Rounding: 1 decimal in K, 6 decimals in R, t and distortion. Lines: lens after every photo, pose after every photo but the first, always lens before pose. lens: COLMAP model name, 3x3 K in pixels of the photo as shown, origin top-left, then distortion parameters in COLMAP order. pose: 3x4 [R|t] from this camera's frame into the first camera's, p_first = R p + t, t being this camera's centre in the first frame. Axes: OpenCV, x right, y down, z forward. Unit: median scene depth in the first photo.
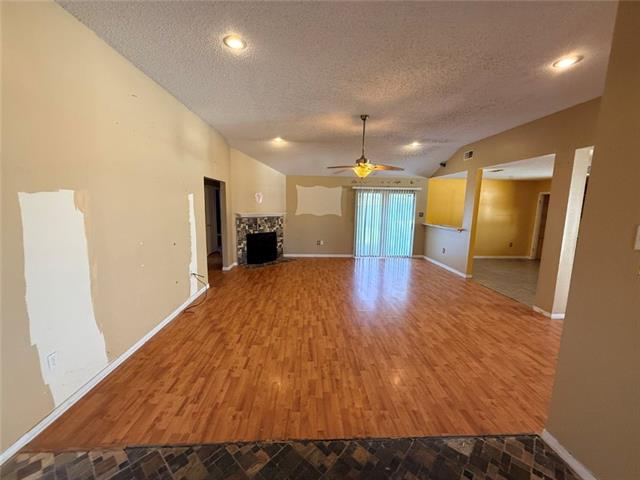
lens RADIAL K [[255.6, 0, 321.1], [0, 255.6, 240.5], [0, 0, 1]] dist [-0.001920, -0.000474]
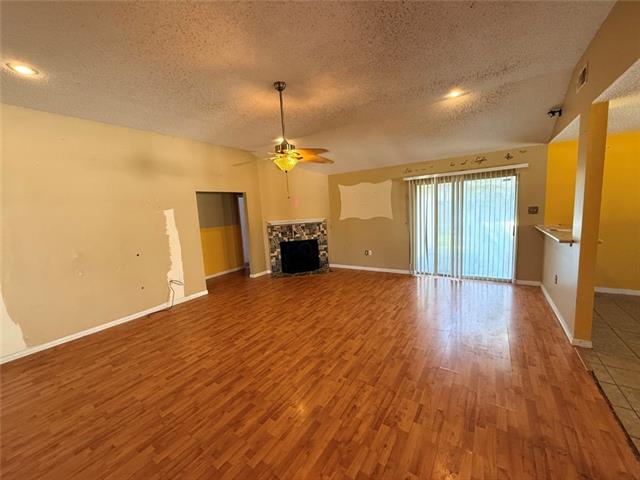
lens RADIAL K [[255.6, 0, 319.8], [0, 255.6, 241.5], [0, 0, 1]] dist [-0.001920, -0.000474]
pose [[0.798280, 0.013703, -0.602130, 0.414221], [-0.012528, 0.999903, 0.006147, -0.034365], [0.602156, 0.002636, 0.798374, 0.303911]]
